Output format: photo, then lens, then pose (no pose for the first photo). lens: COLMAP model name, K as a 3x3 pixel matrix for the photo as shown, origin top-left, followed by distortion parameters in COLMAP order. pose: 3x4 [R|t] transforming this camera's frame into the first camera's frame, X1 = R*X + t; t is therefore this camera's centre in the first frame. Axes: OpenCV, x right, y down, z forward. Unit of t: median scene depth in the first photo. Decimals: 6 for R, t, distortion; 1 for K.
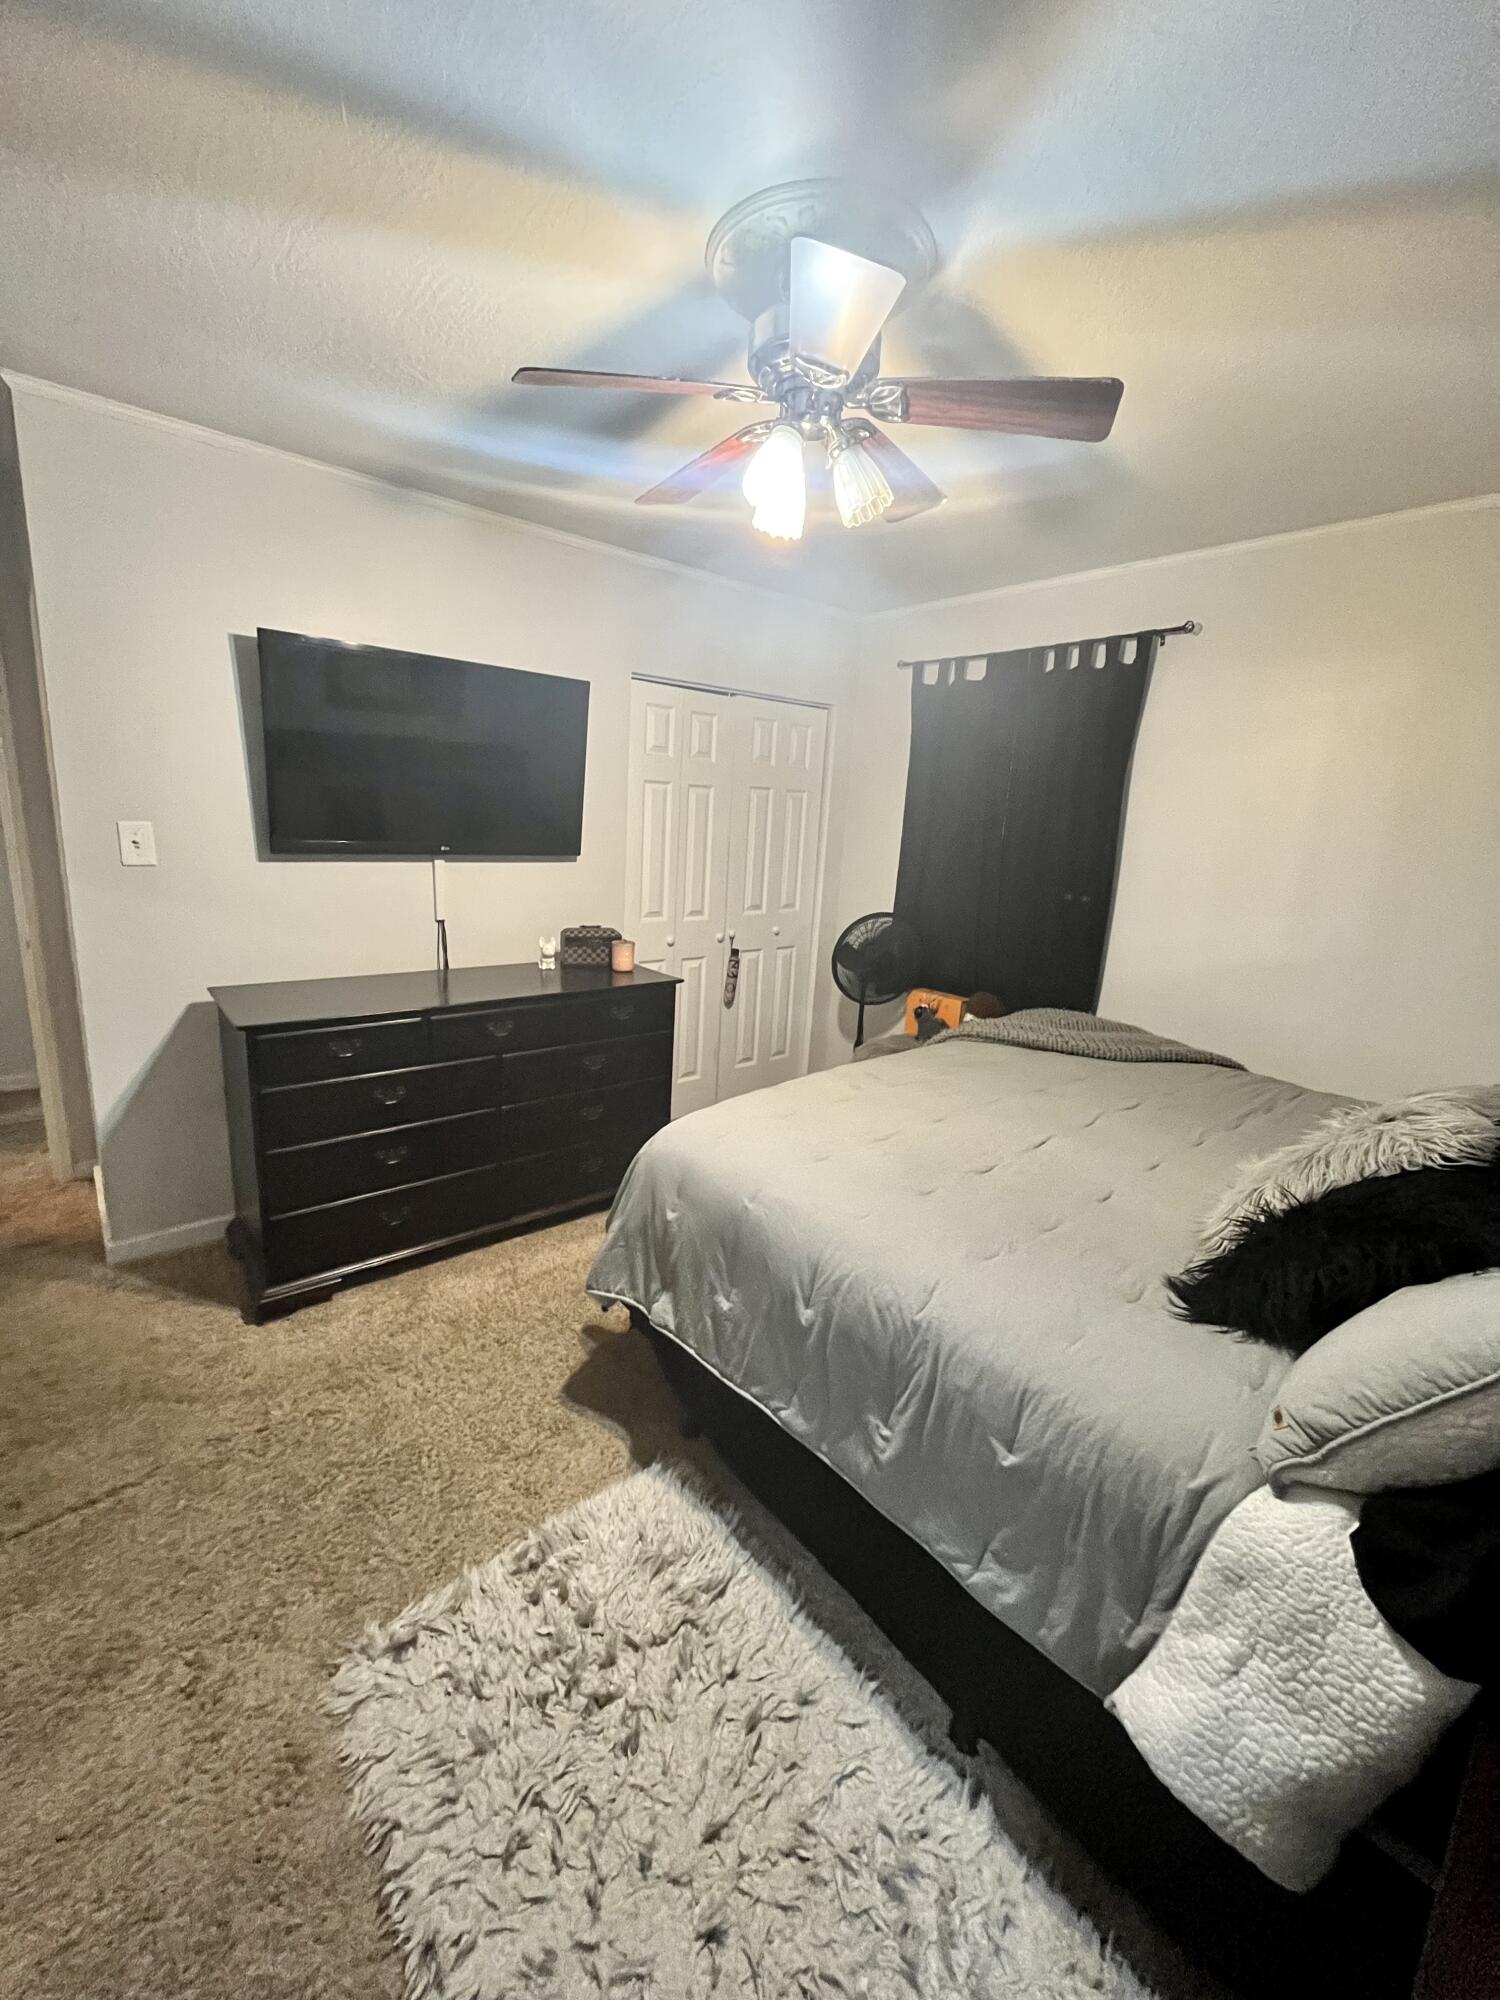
lens RADIAL K [[818.5, 0, 750.0], [0, 818.5, 1000.0], [0, 0, 1]] dist [-0.000838, -0.000035]
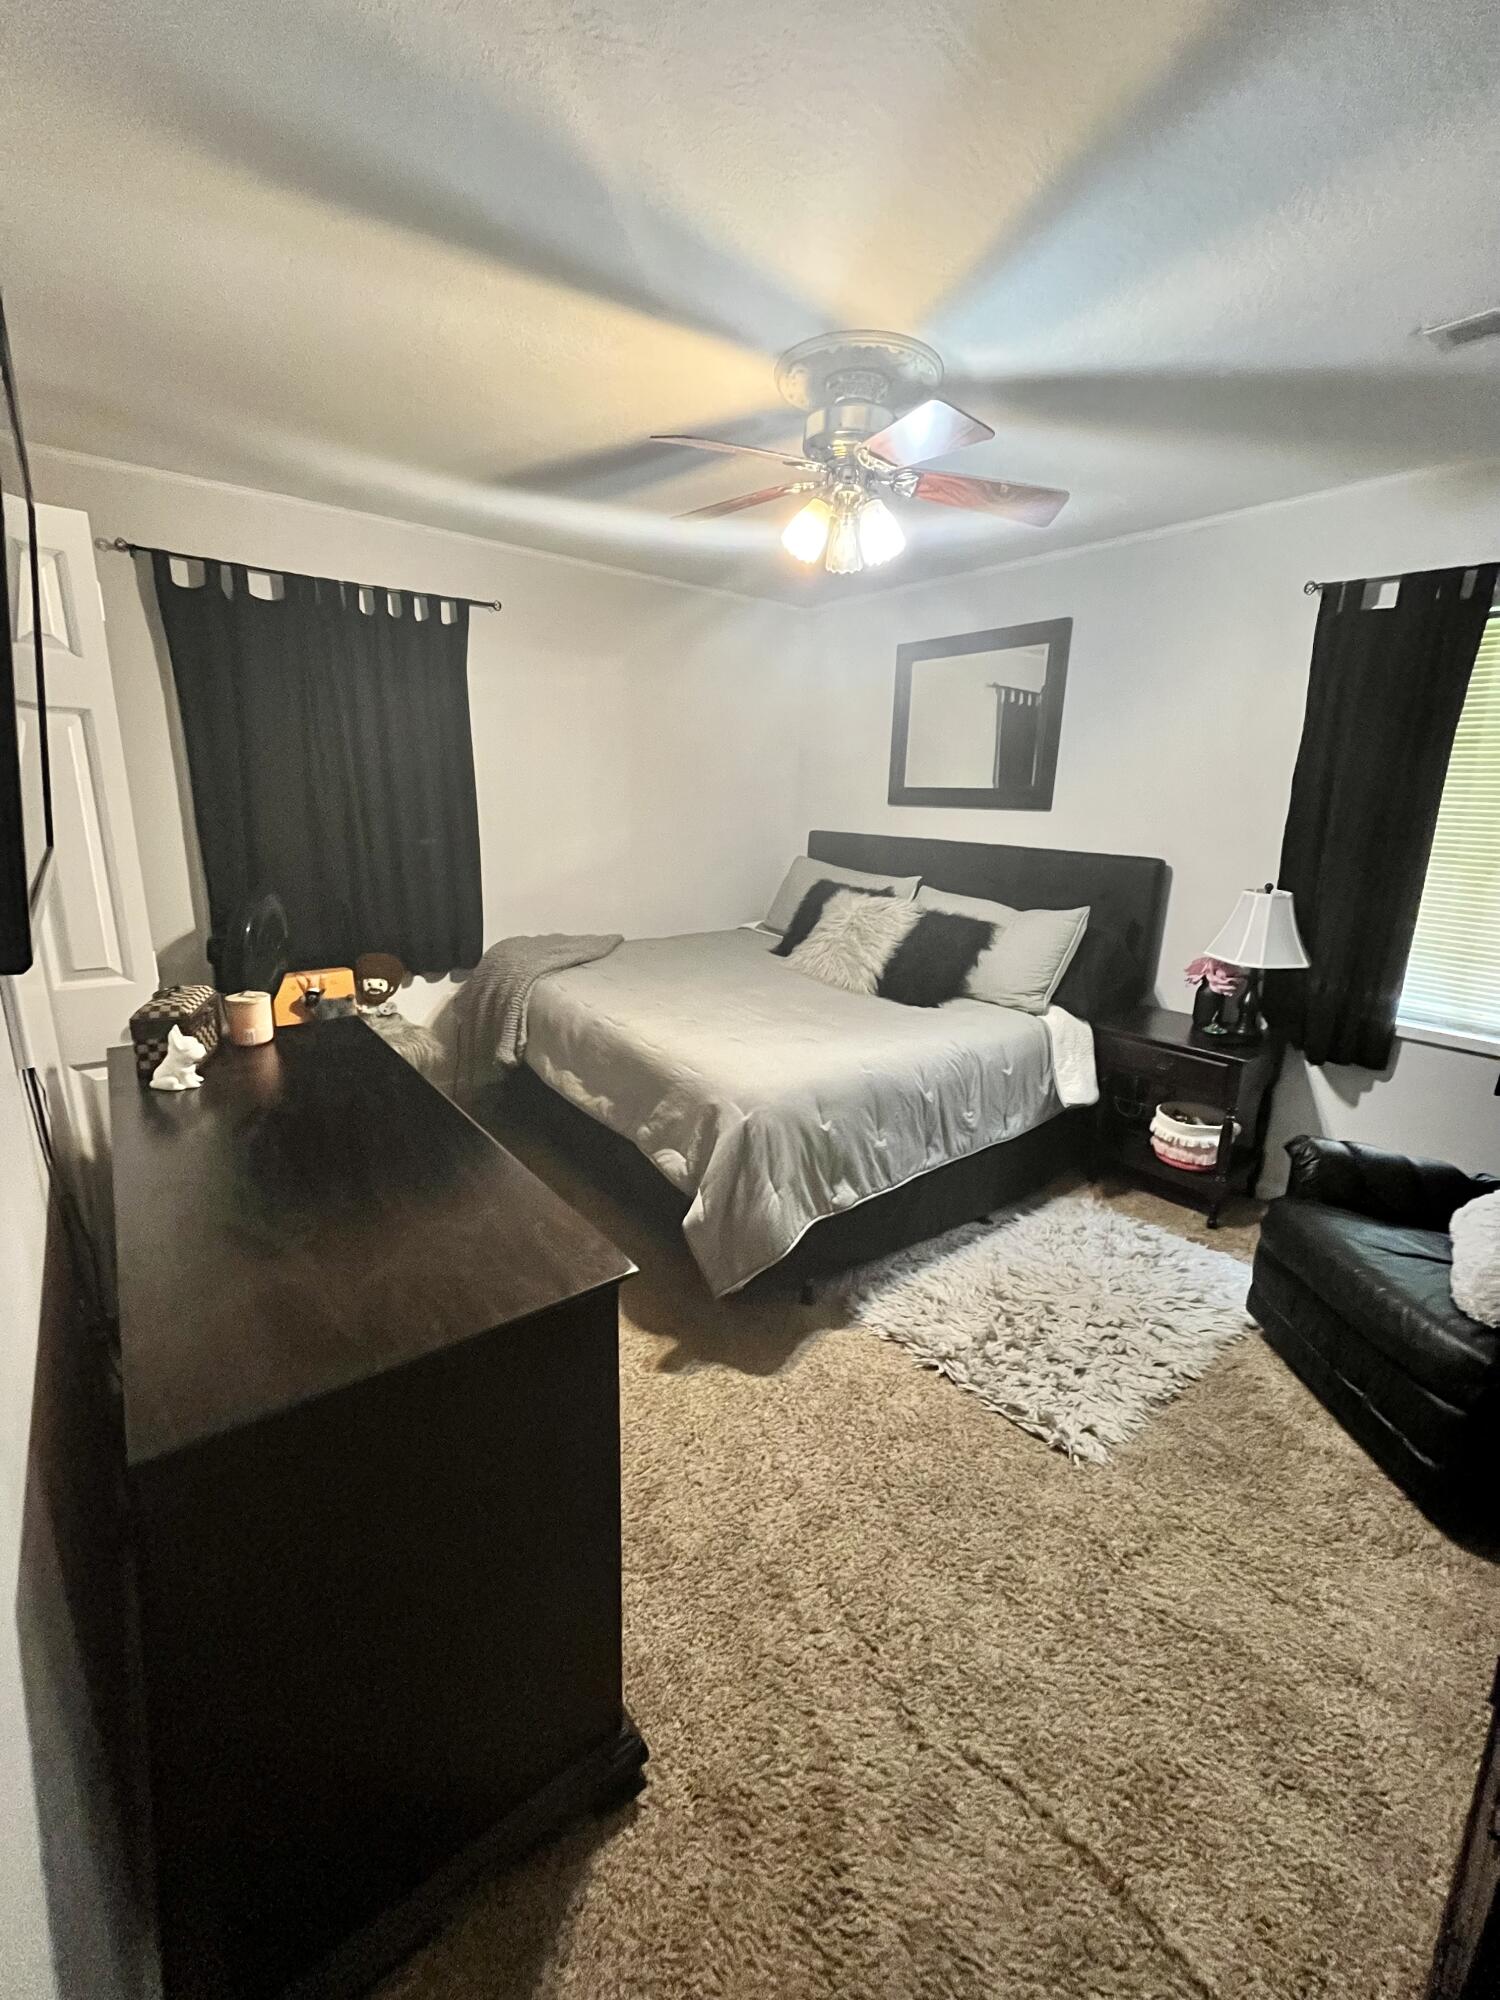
lens RADIAL K [[818.5, 0, 750.0], [0, 818.5, 1000.0], [0, 0, 1]] dist [-0.000838, -0.000035]
pose [[0.018070, -0.290950, 0.956568, -0.844391], [0.206562, 0.937170, 0.281148, -0.184191], [-0.978267, 0.192510, 0.077035, 0.700867]]
